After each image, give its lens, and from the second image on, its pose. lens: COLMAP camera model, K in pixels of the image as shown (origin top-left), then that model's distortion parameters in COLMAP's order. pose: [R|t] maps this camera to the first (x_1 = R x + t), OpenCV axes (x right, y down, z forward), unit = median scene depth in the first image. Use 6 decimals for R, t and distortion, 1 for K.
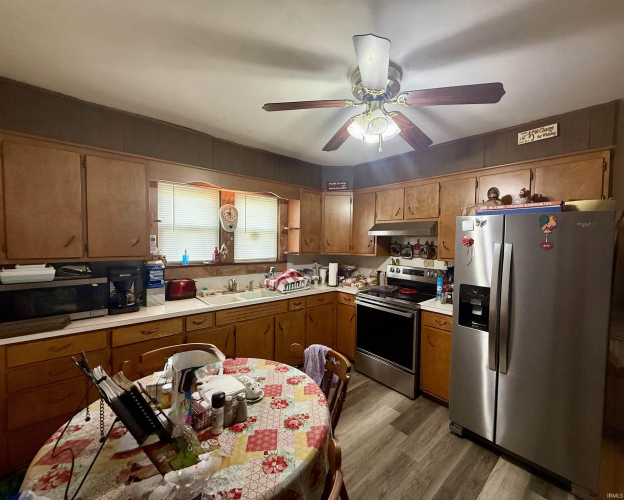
lens RADIAL K [[271.5, 0, 312.7], [0, 271.5, 237.7], [0, 0, 1]] dist [0.000531, 0.000127]
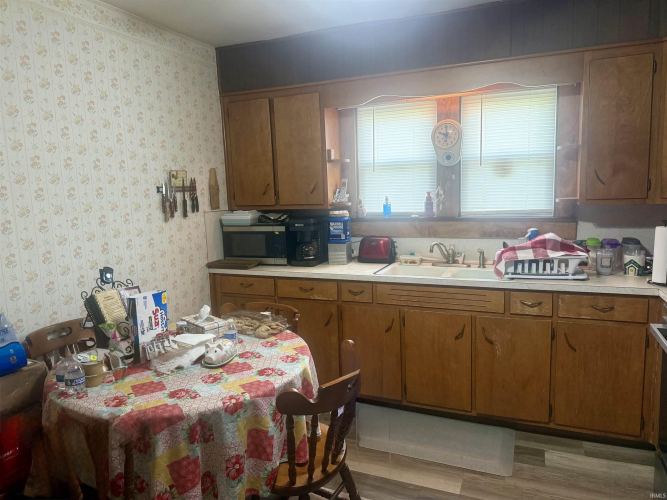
lens RADIAL K [[455.0, 0, 333.5], [0, 455.0, 250.0], [0, 0, 1]] dist [0.025865, -0.000859]
pose [[0.416734, 0.089341, -0.904627, 0.652324], [0.044211, 0.991989, 0.118335, 0.040549], [0.907953, -0.089308, 0.409446, 0.417570]]
